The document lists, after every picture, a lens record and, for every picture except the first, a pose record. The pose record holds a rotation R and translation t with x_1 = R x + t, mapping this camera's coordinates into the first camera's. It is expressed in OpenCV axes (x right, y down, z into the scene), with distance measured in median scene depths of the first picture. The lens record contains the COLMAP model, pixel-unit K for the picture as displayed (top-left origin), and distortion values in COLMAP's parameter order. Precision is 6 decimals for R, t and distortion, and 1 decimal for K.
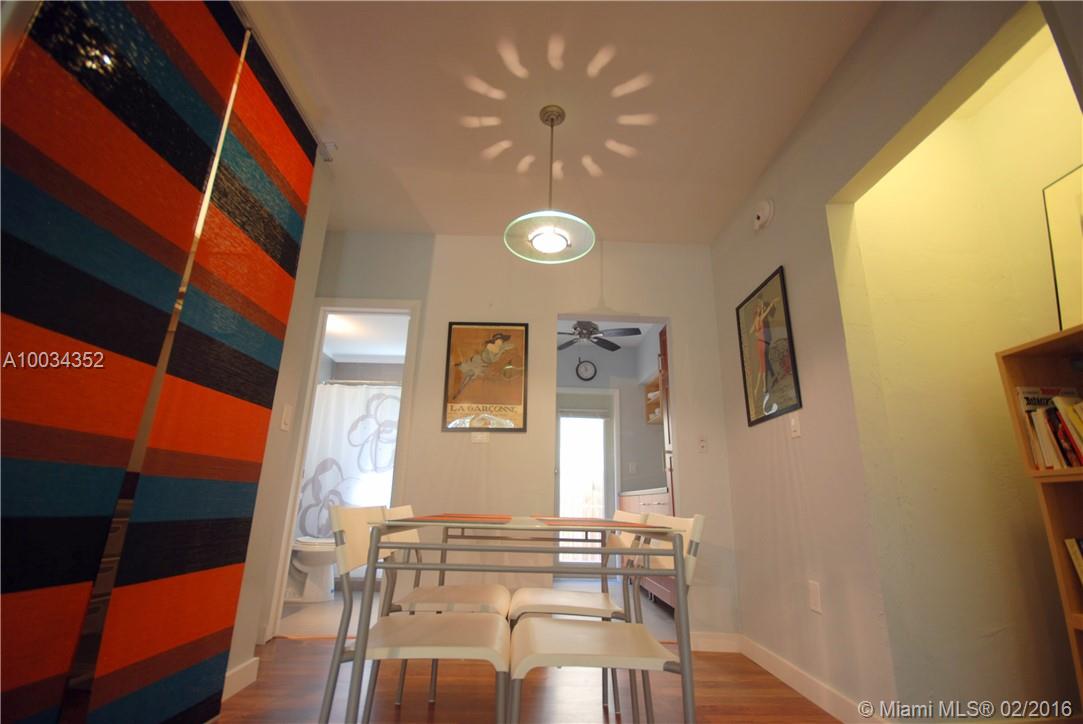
lens RADIAL K [[481.0, 0, 537.8], [0, 481.0, 367.0], [0, 0, 1]] dist [-0.000685, -0.005912]
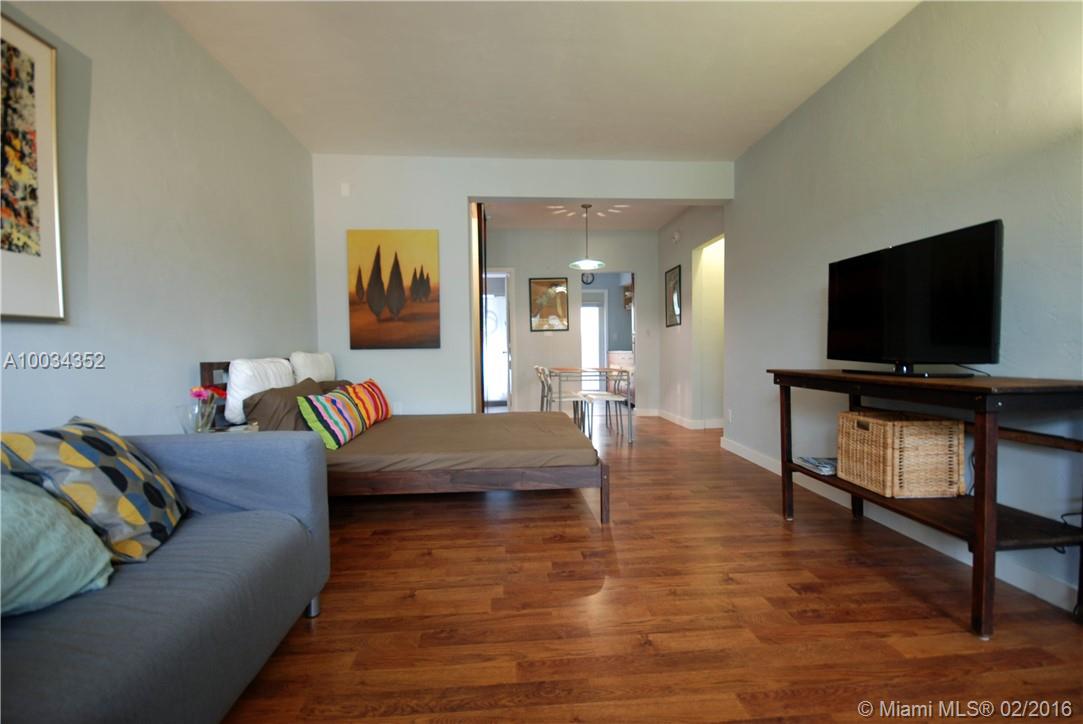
lens RADIAL K [[481.0, 0, 552.8], [0, 481.0, 365.3], [0, 0, 1]] dist [-0.000685, -0.005912]
pose [[0.997092, -0.040373, 0.064634, -0.231546], [0.018981, 0.952977, 0.302447, -0.357984], [-0.073806, -0.300340, 0.950972, -1.064903]]
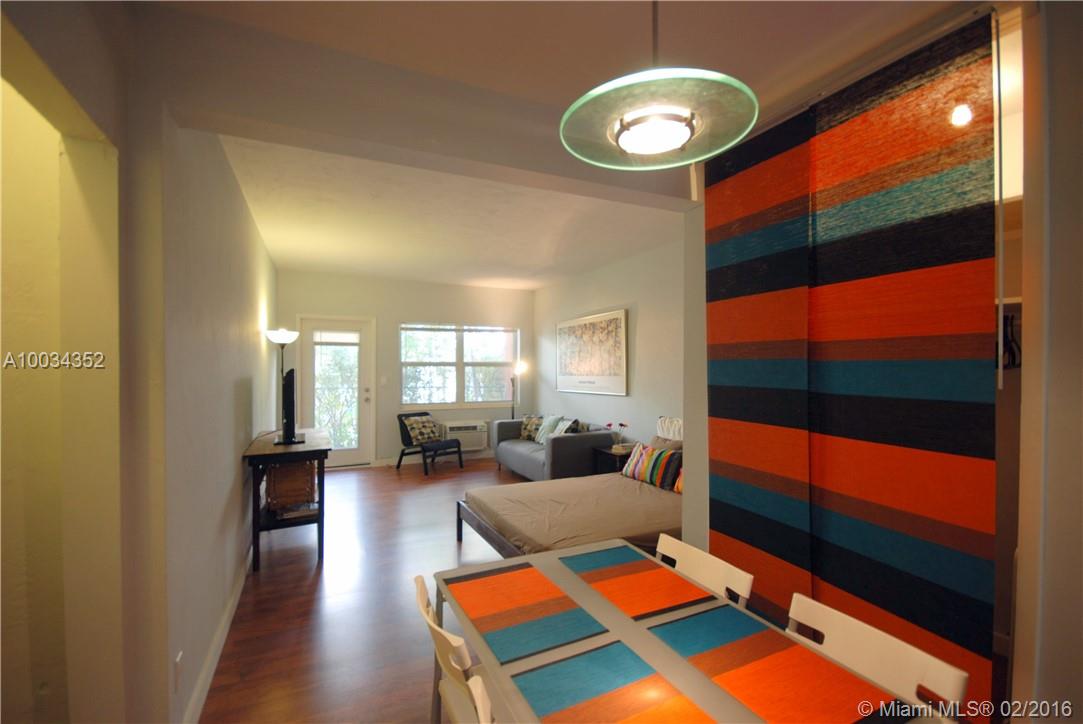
lens RADIAL K [[481.0, 0, 544.4], [0, 481.0, 373.8], [0, 0, 1]] dist [-0.000685, -0.005912]
pose [[-0.905729, -0.032779, -0.422588, 0.199902], [0.080730, 0.965413, -0.247914, 0.044237], [0.416098, -0.258658, -0.871756, 0.764091]]
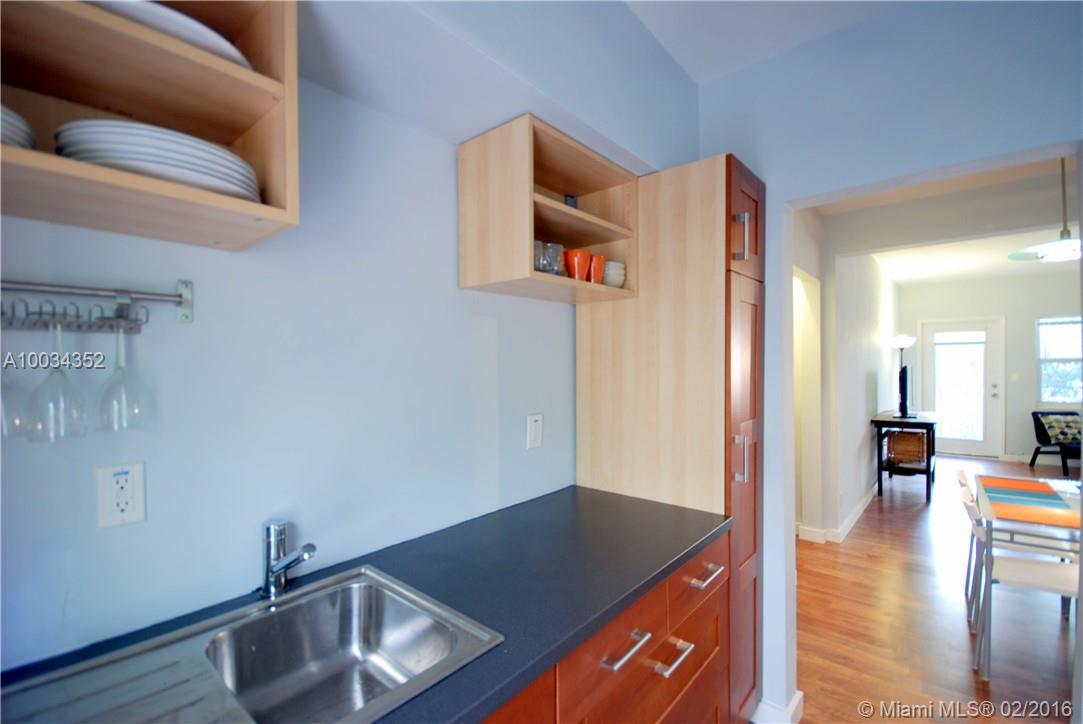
lens RADIAL K [[481.0, 0, 539.5], [0, 481.0, 366.8], [0, 0, 1]] dist [-0.000685, -0.005912]
pose [[-0.743272, -0.029238, 0.668350, 0.110309], [-0.201207, 0.962558, -0.181654, 0.227256], [-0.638014, -0.269495, -0.721326, 1.402158]]
